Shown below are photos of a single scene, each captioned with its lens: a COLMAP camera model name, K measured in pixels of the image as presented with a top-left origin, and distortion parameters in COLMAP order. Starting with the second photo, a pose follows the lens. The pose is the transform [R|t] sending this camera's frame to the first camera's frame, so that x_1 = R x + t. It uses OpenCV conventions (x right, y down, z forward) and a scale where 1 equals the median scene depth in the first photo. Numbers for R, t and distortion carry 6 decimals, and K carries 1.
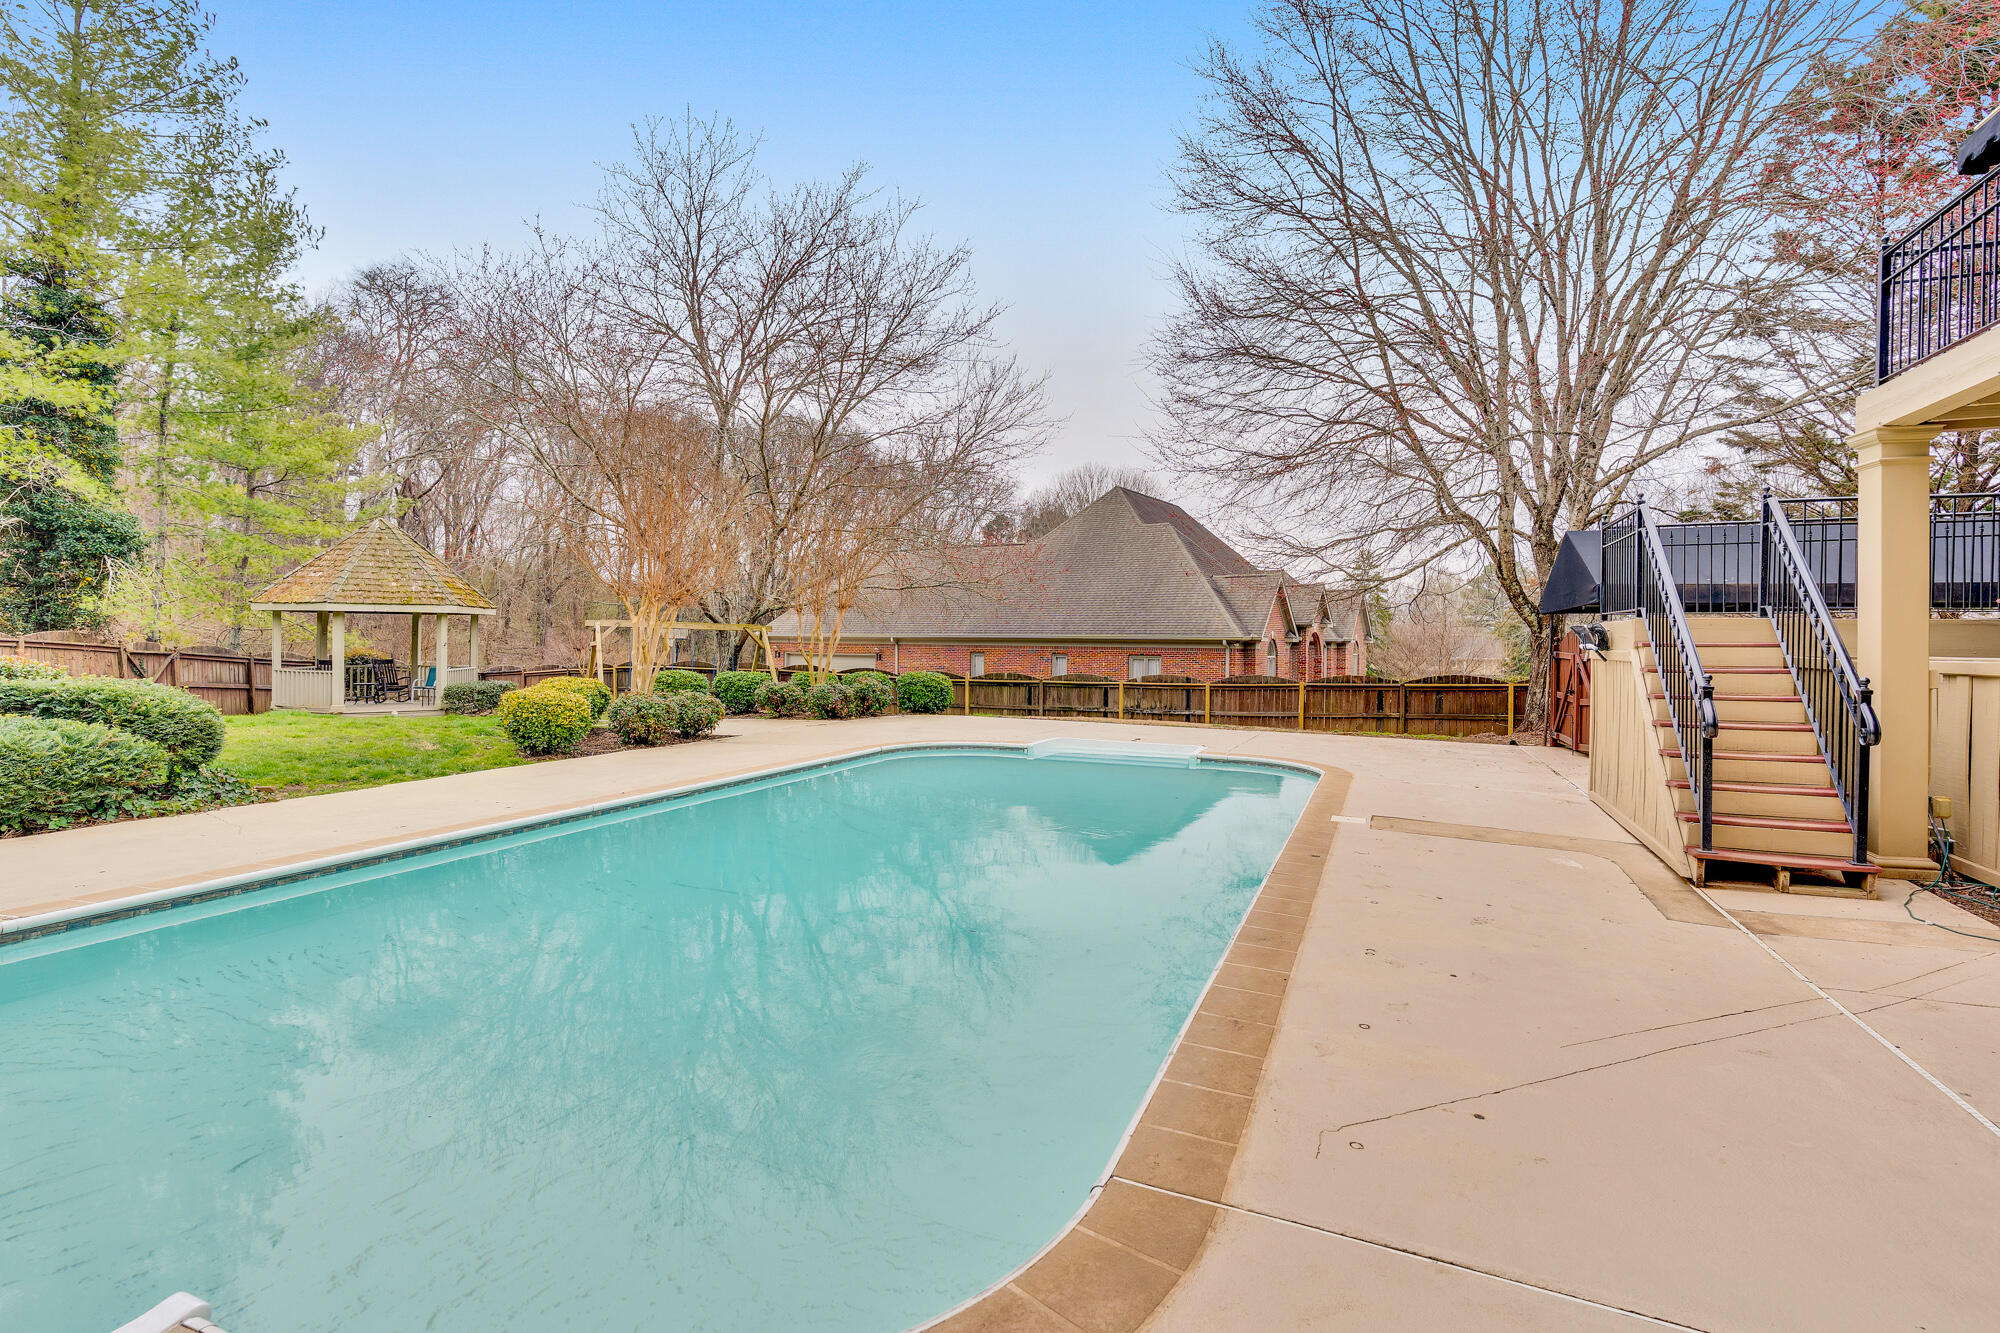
lens RADIAL K [[970.1, 0, 999.6], [0, 970.1, 646.8], [0, 0, 1]] dist [0.002592, -0.000551]
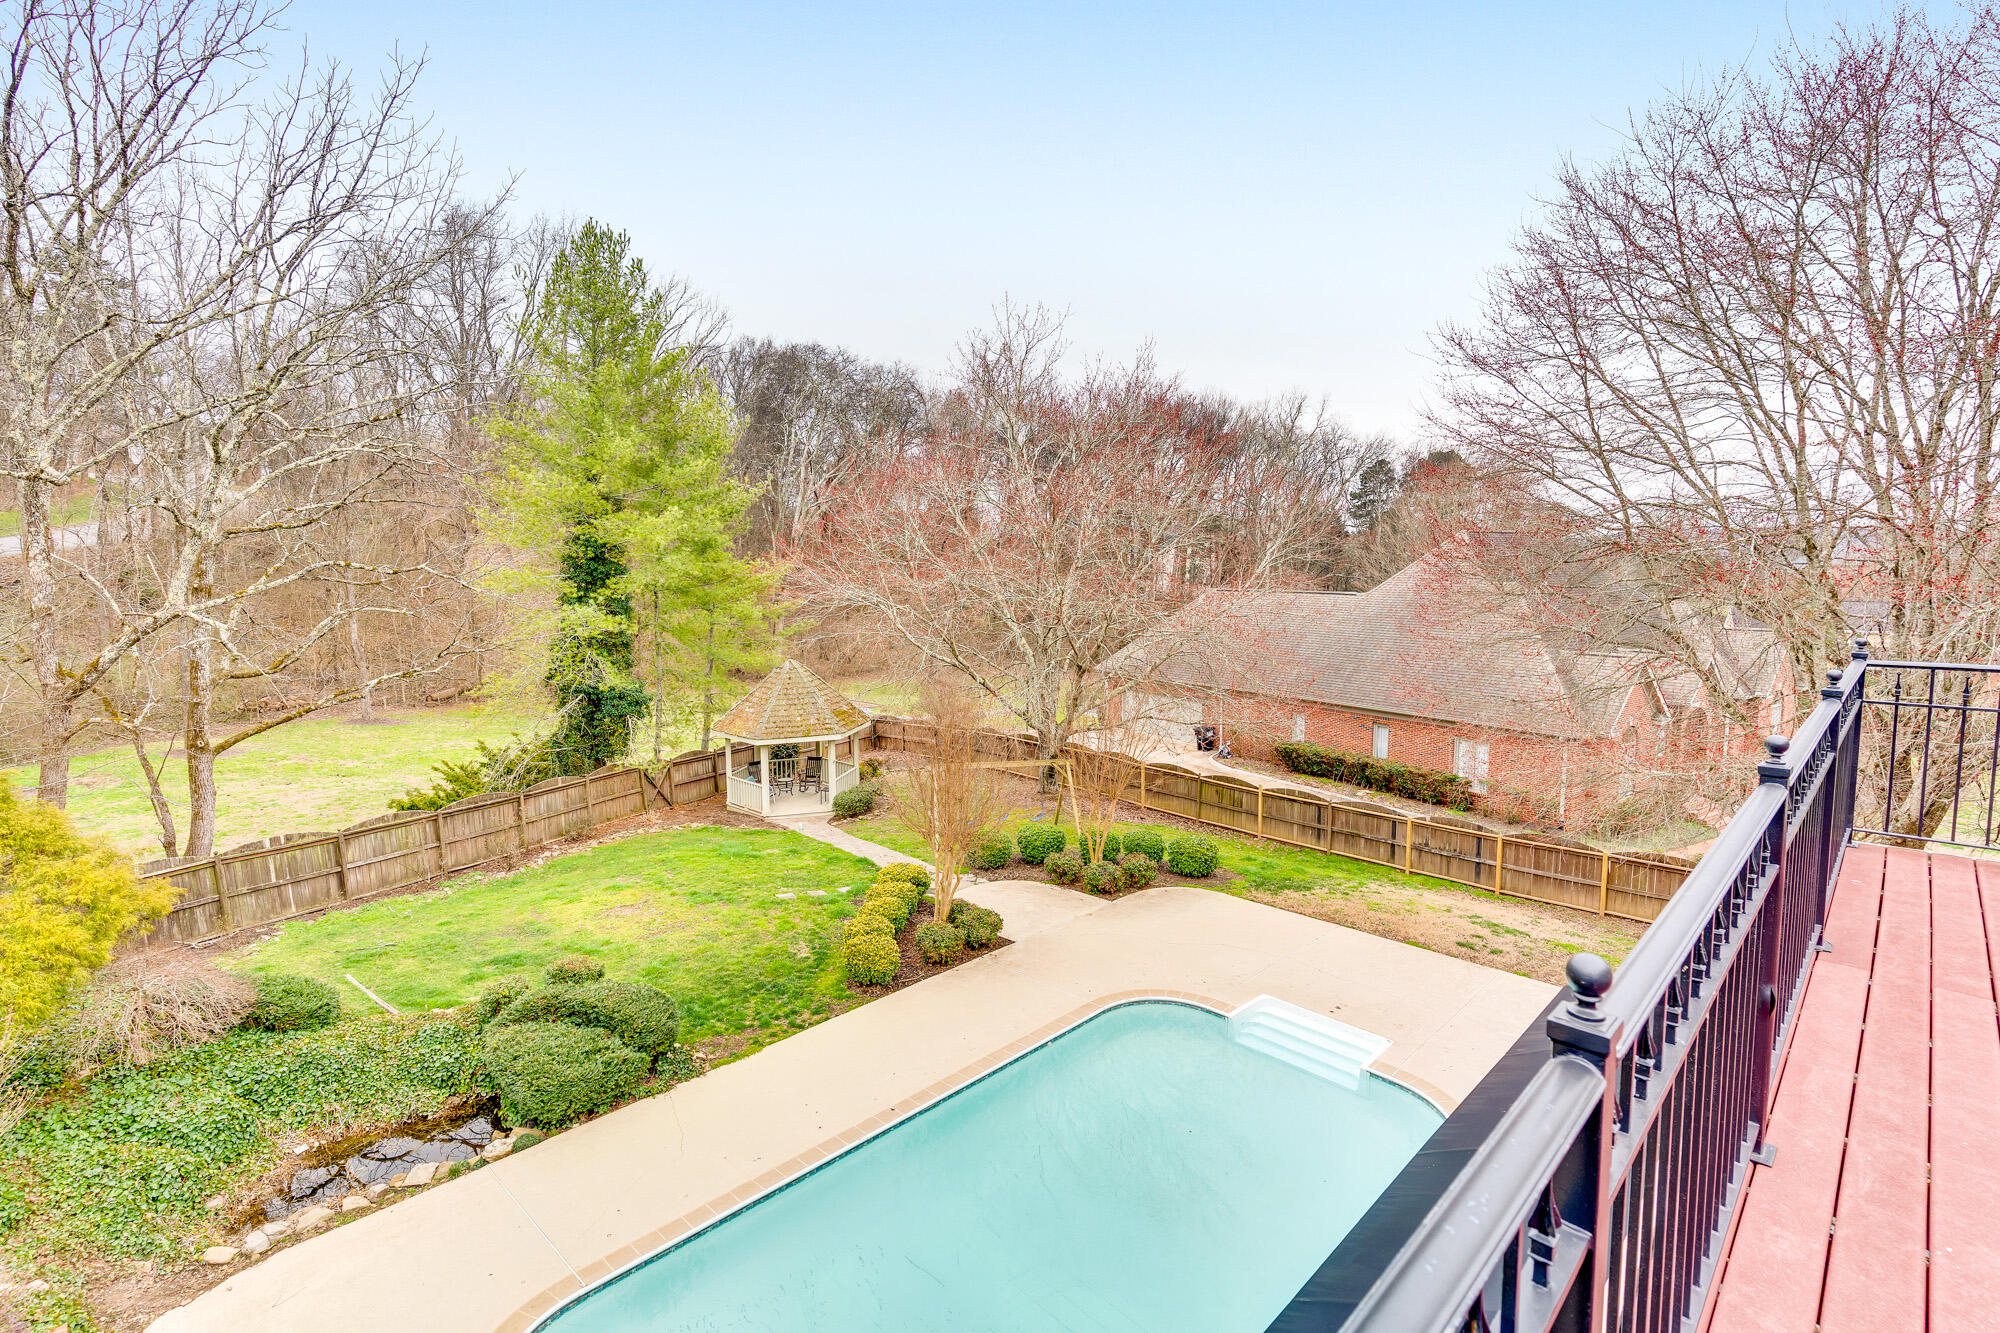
lens RADIAL K [[970.1, 0, 993.1], [0, 970.1, 653.2], [0, 0, 1]] dist [0.002592, -0.000551]
pose [[0.921392, 0.040038, -0.386566, 0.137835], [0.003331, 0.993829, 0.110874, -0.316929], [0.388619, -0.103446, 0.915573, -0.108899]]
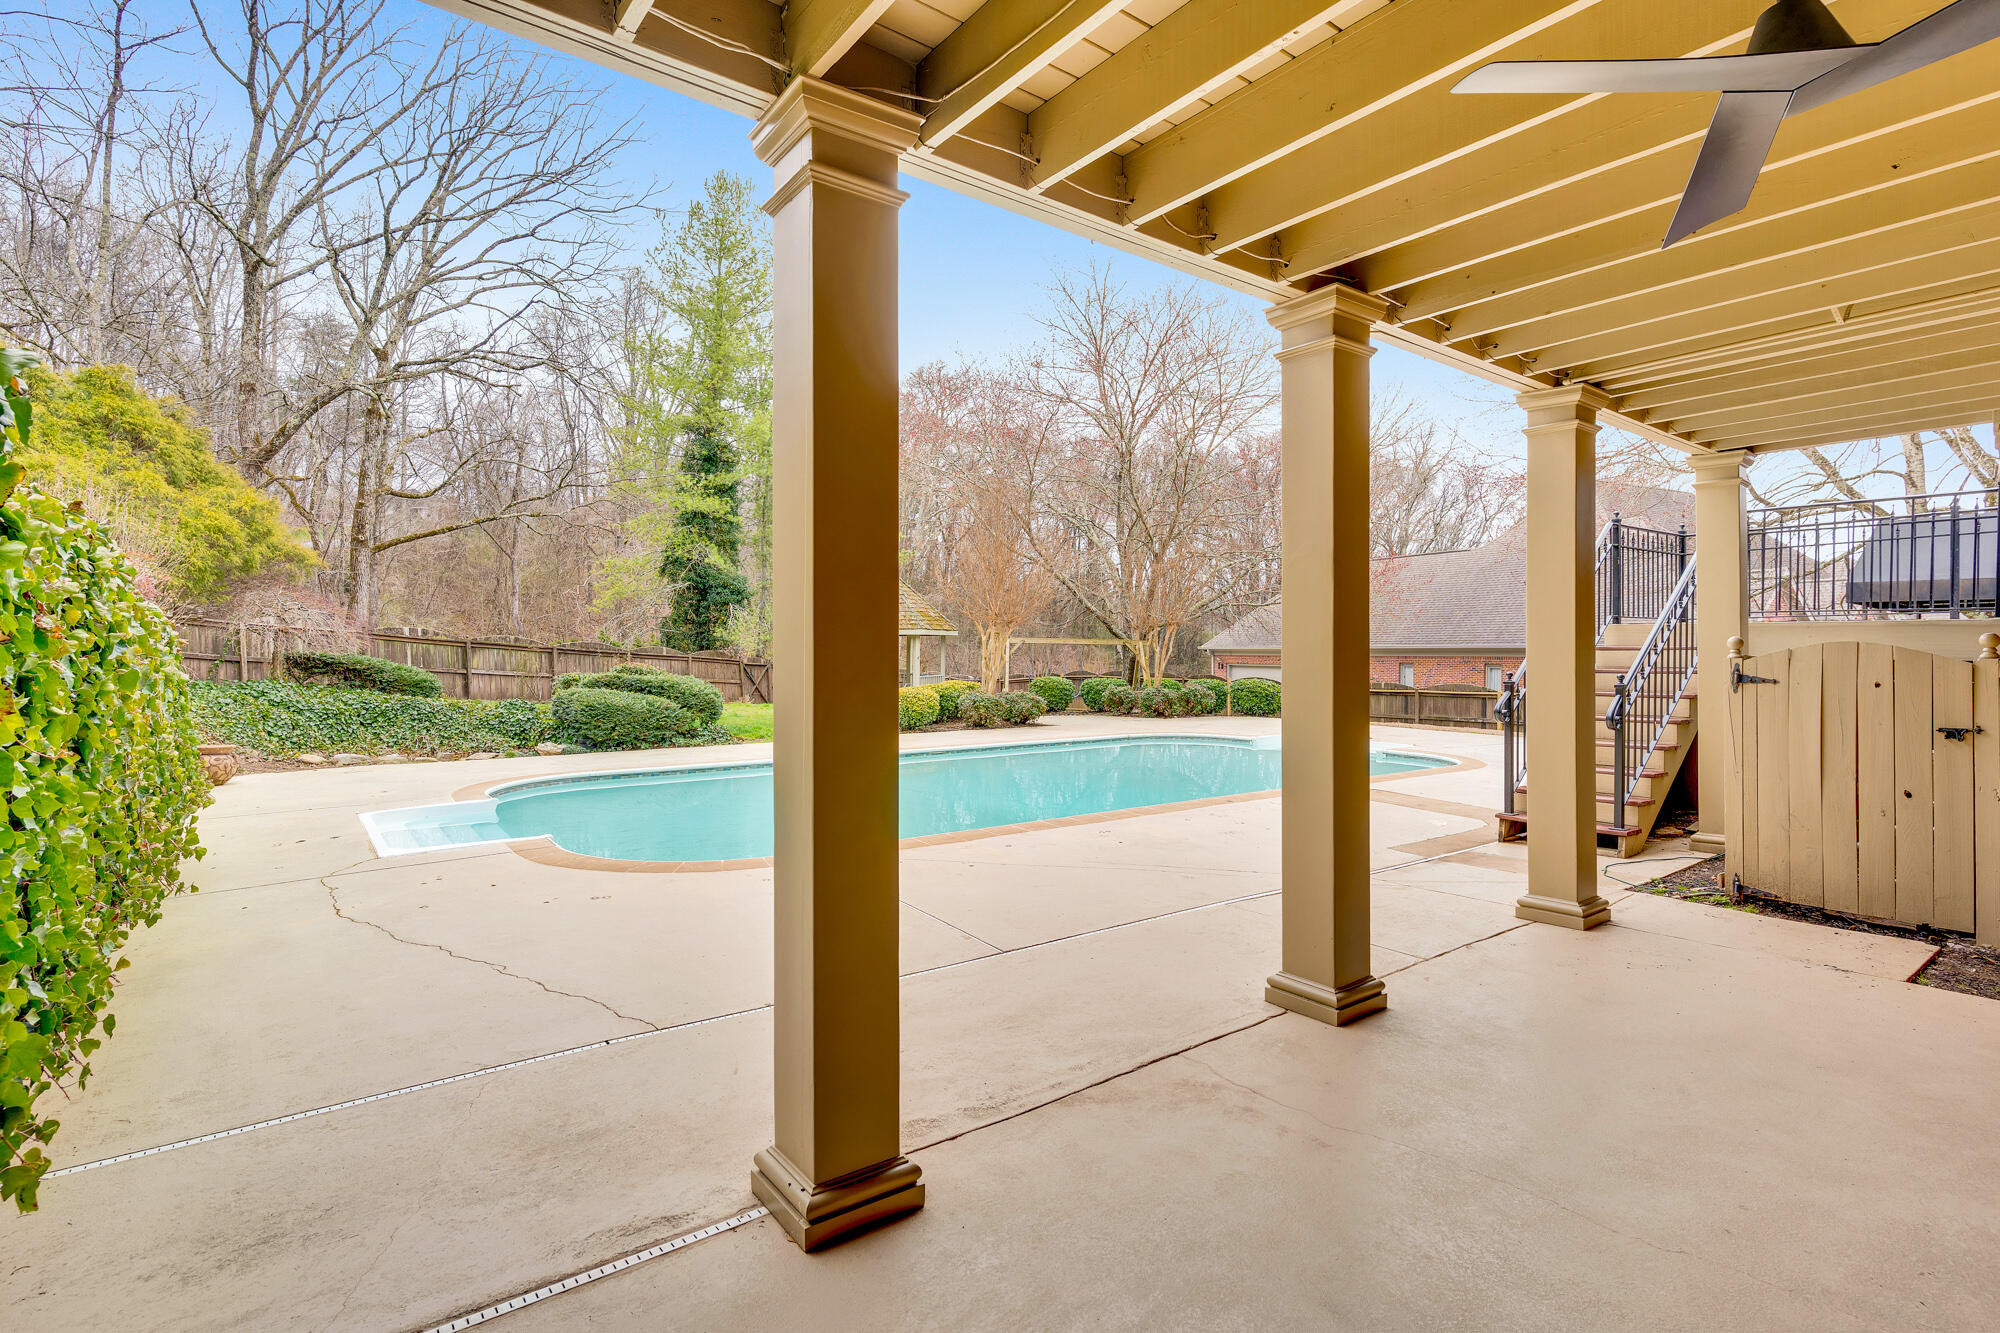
lens RADIAL K [[970.1, 0, 993.0], [0, 970.1, 655.4], [0, 0, 1]] dist [0.002592, -0.000551]
pose [[0.855669, -0.007307, -0.517471, 0.245885], [0.004707, 0.999969, -0.006337, 0.003645], [0.517501, 0.002986, 0.855677, -0.124272]]
